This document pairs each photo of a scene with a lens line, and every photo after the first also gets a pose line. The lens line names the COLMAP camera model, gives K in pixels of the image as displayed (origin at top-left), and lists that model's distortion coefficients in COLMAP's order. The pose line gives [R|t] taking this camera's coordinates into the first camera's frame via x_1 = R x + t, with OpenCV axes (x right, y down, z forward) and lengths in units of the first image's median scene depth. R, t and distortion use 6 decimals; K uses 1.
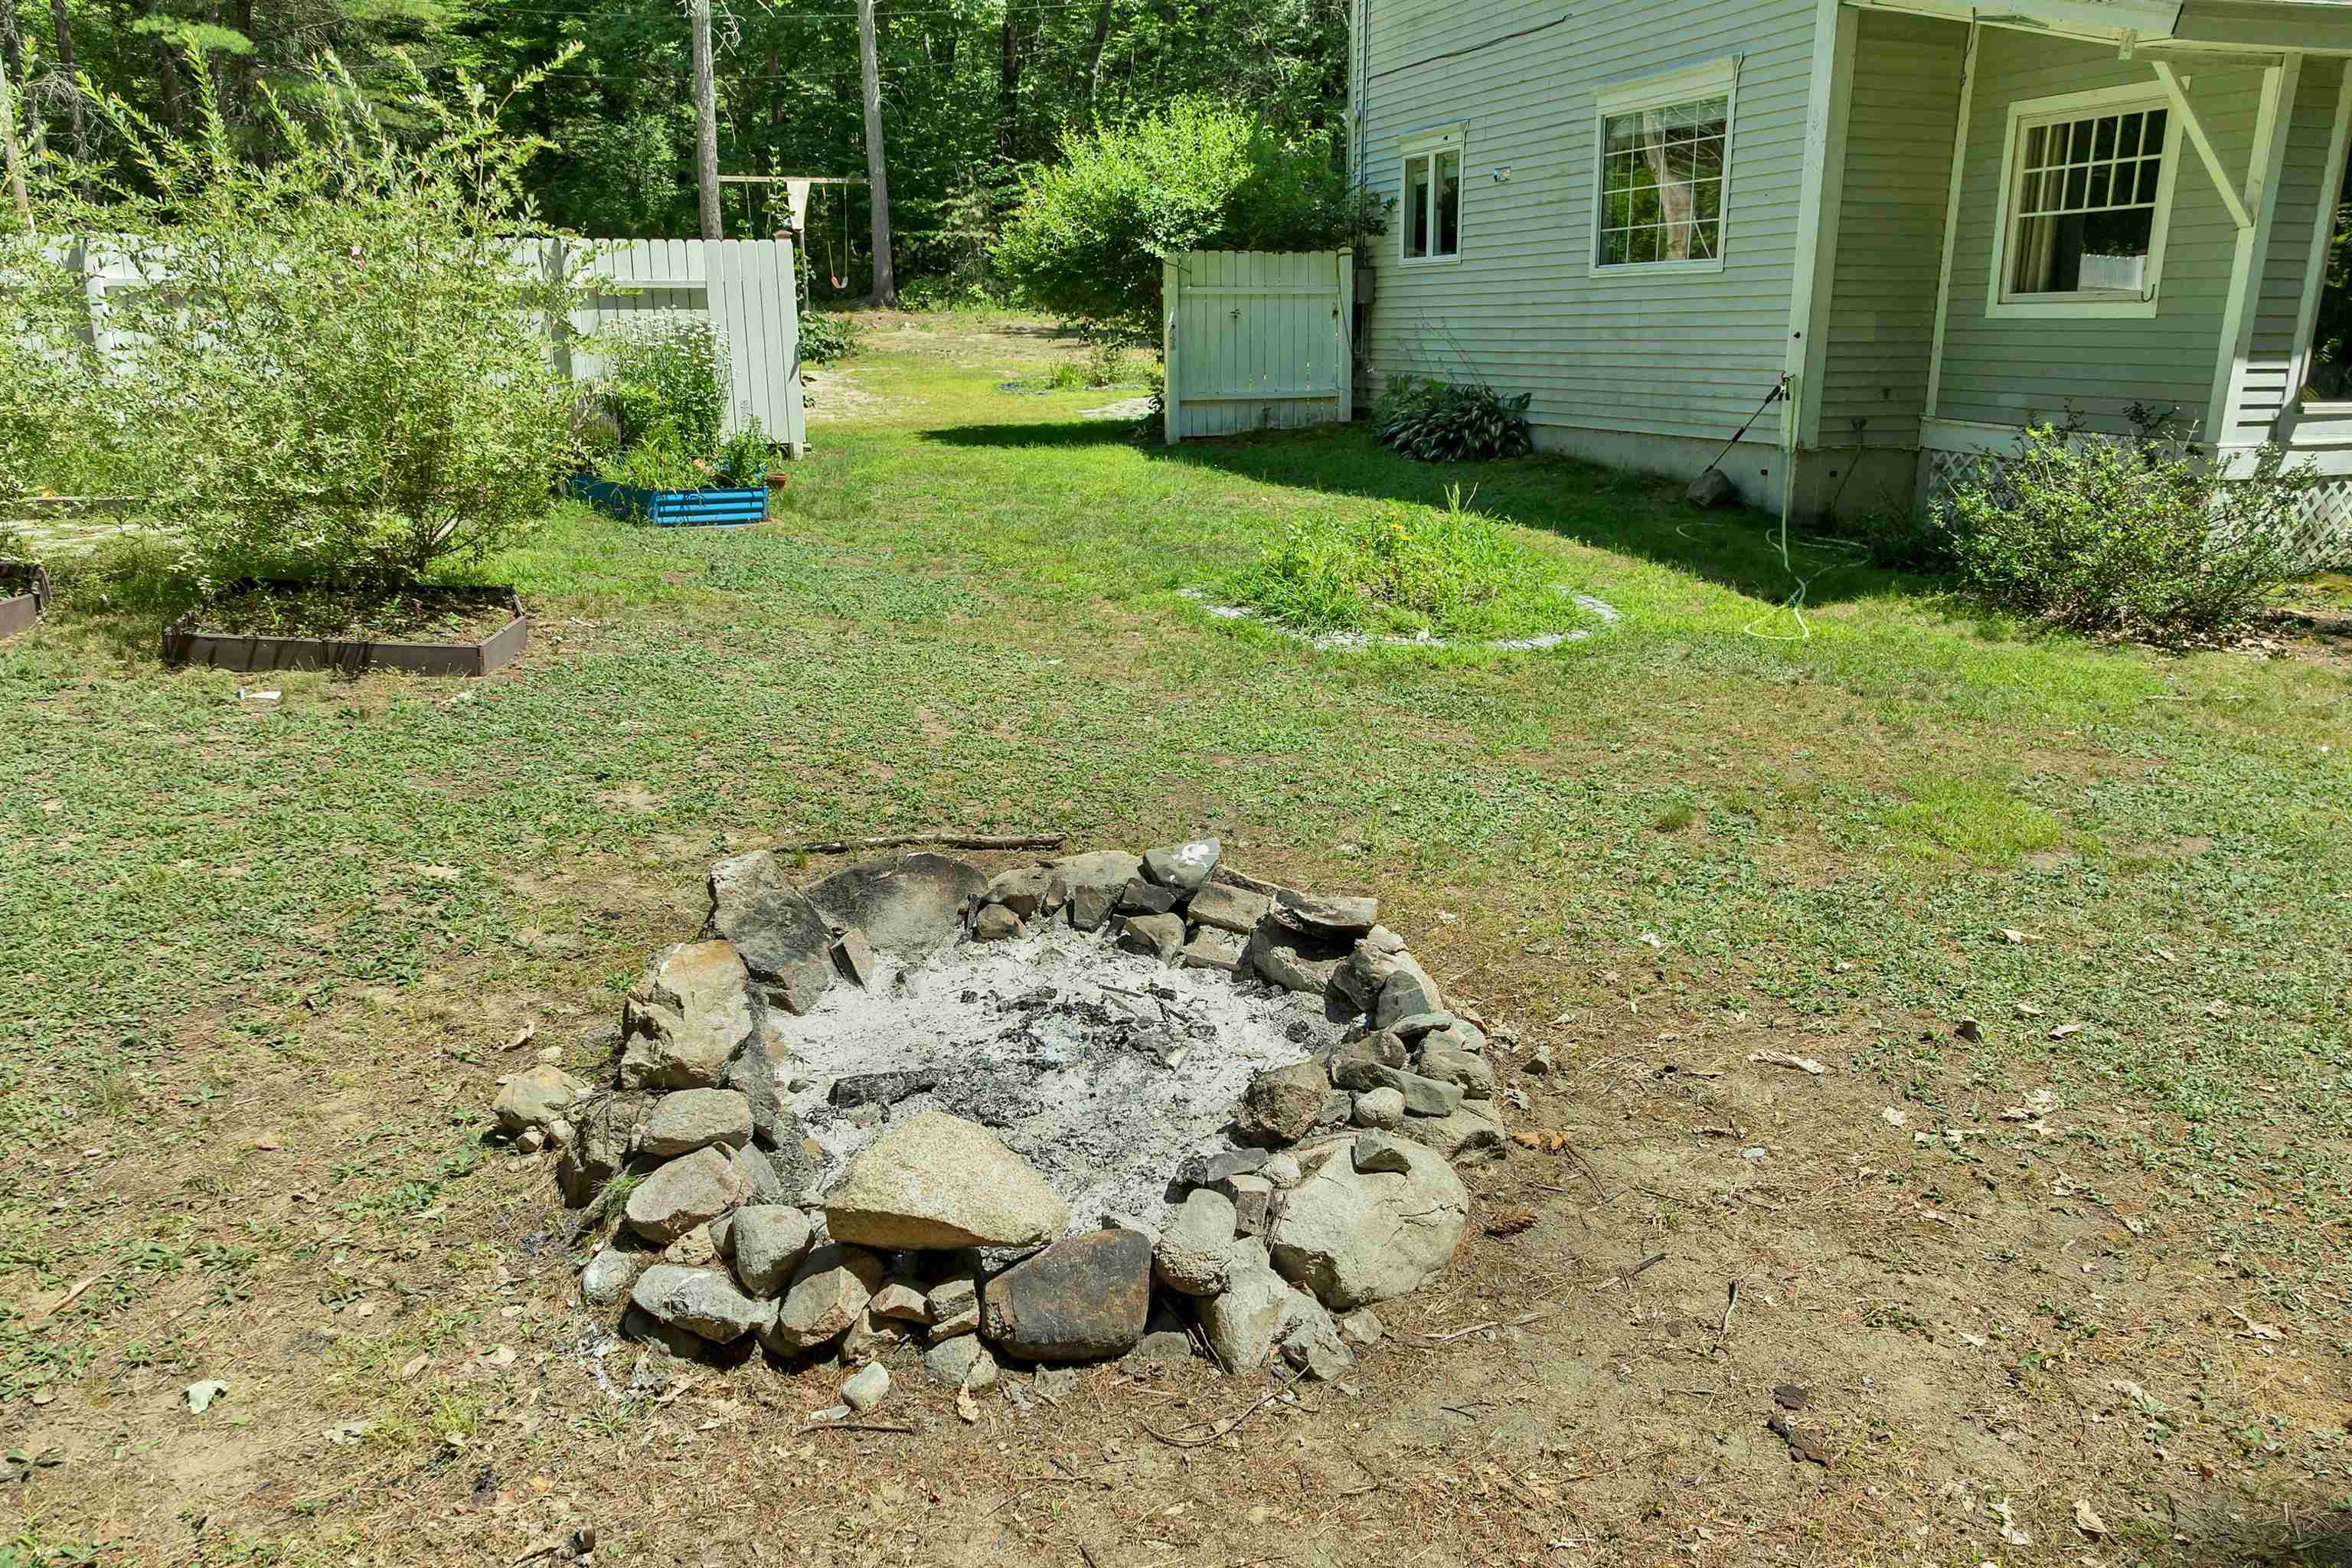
lens RADIAL K [[1711.4, 0, 1183.3], [0, 1711.4, 882.8], [0, 0, 1]] dist [-0.026000, -0.012962]
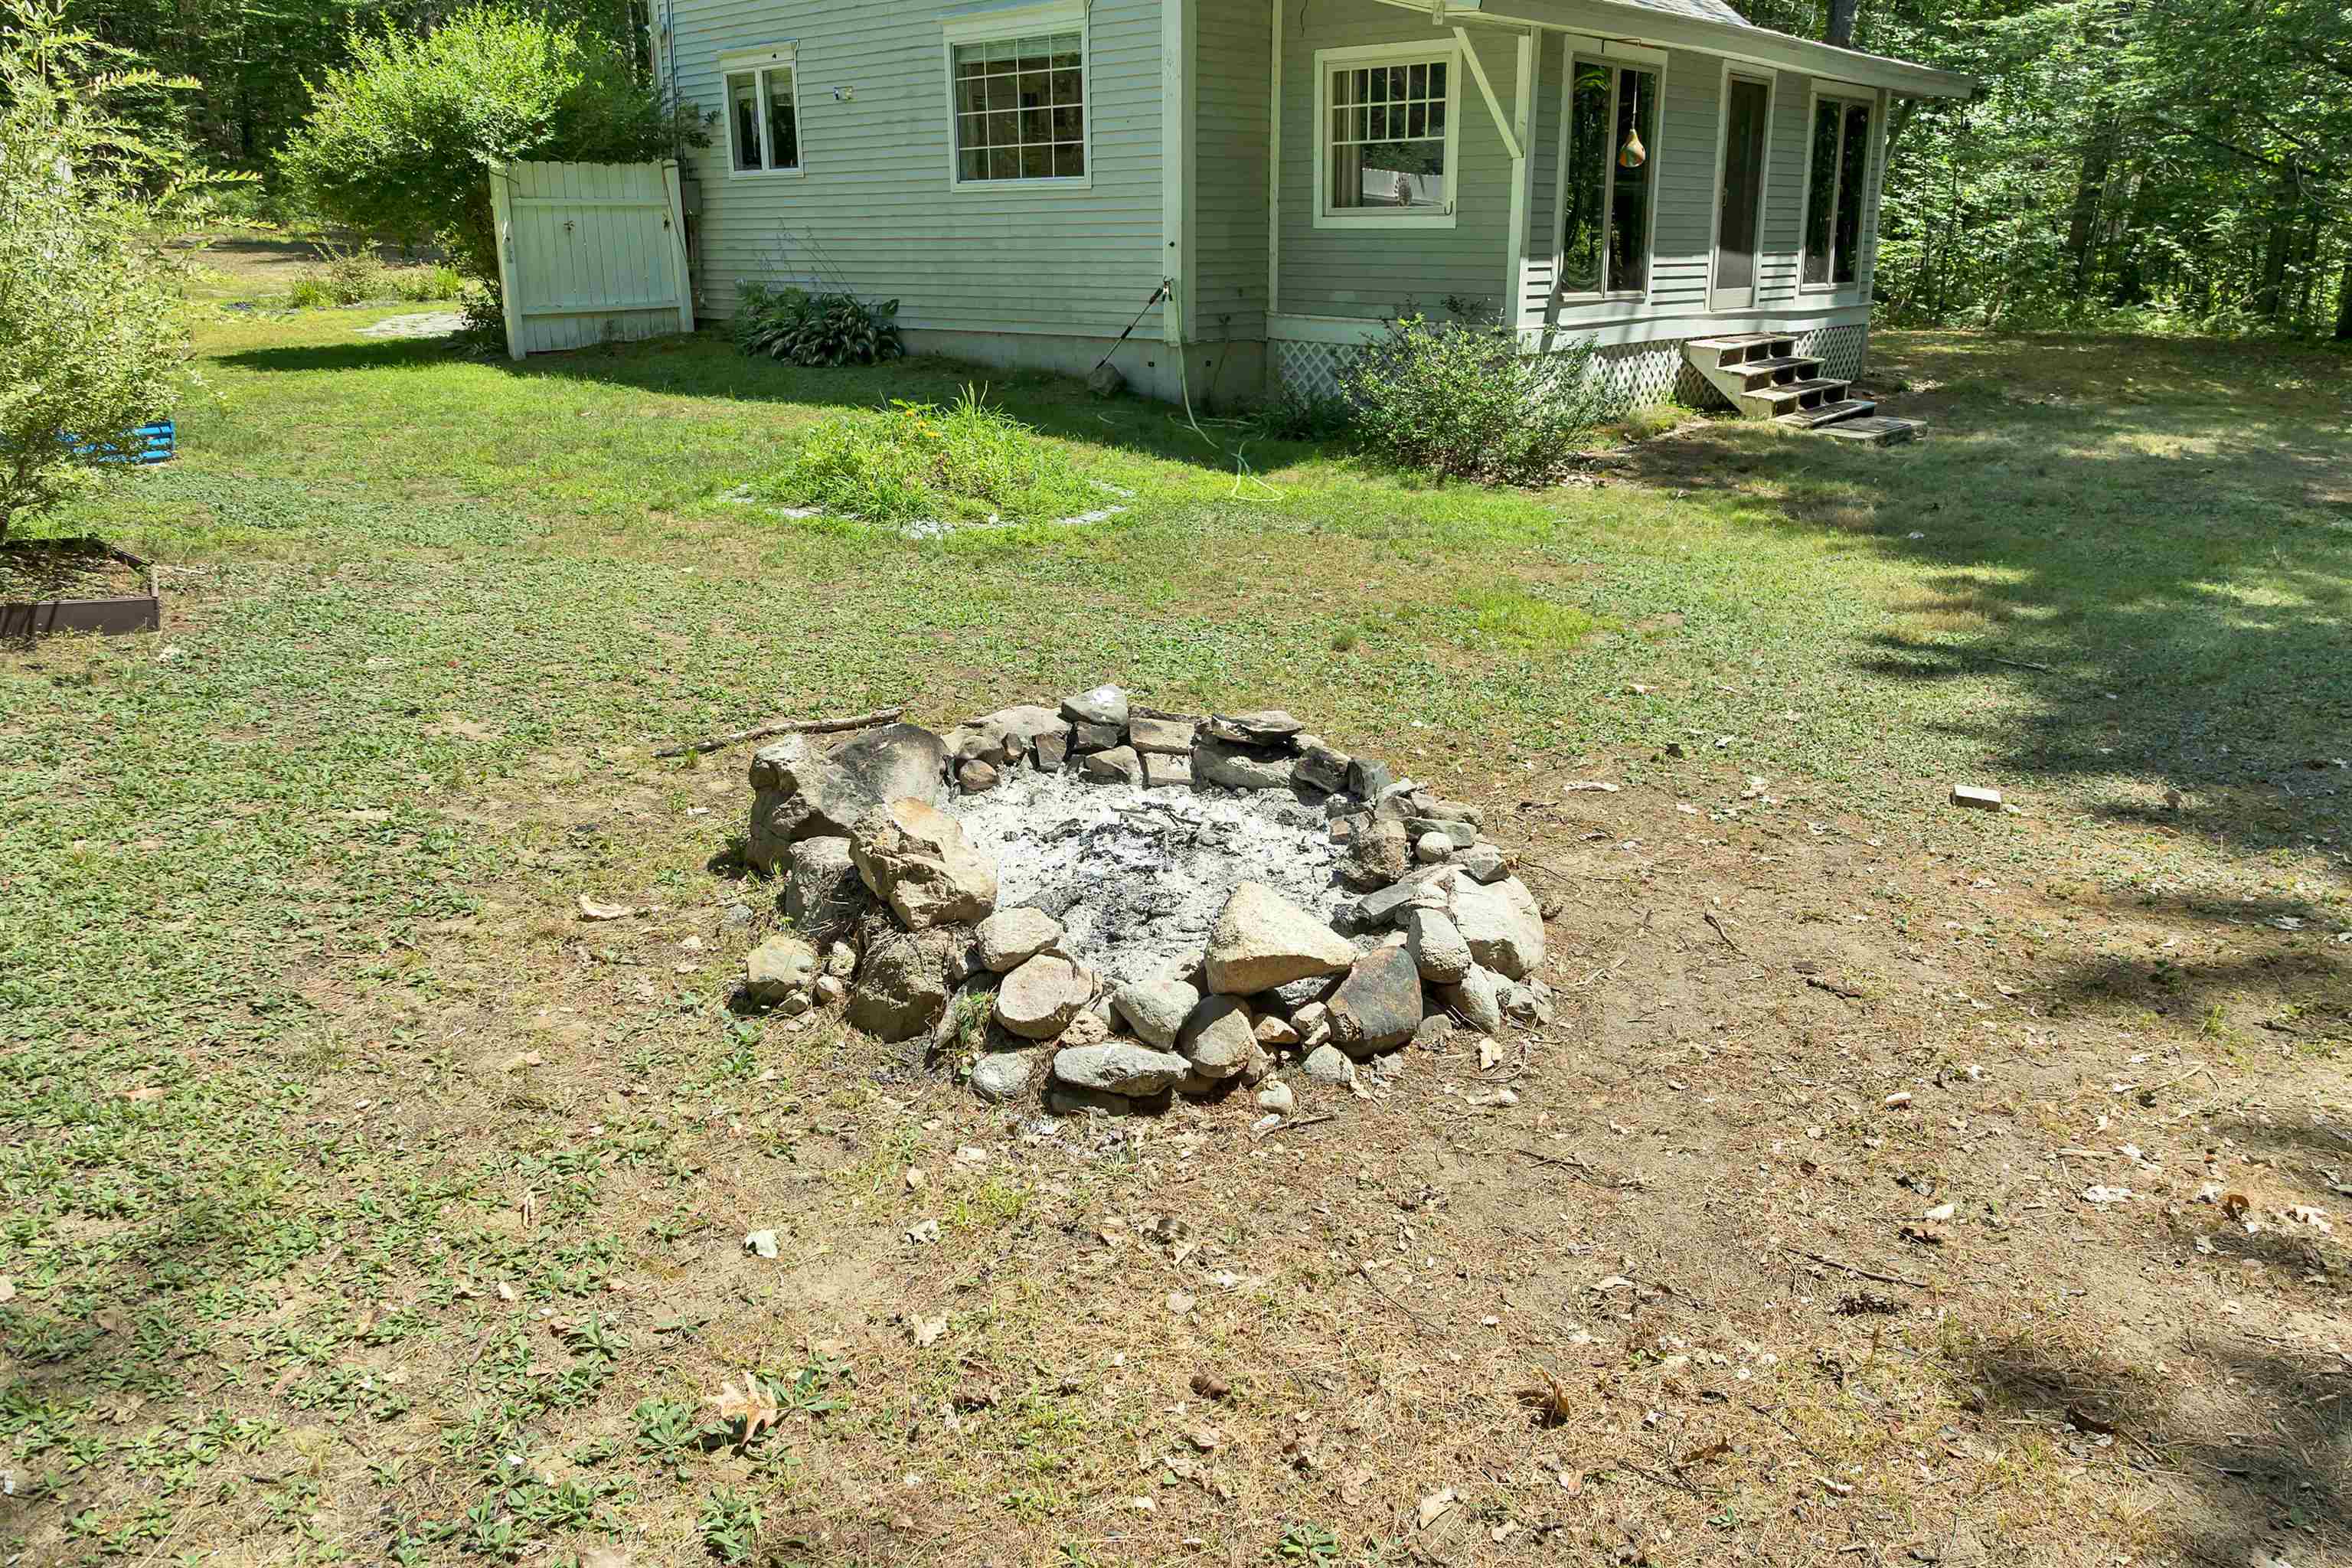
lens RADIAL K [[1711.4, 0, 1183.7], [0, 1711.4, 778.5], [0, 0, 1]] dist [-0.026000, -0.012962]
pose [[0.883371, -0.140309, 0.447179, -0.242619], [0.143044, 0.989325, 0.027842, 0.006460], [-0.446311, 0.039371, 0.894011, -0.029616]]
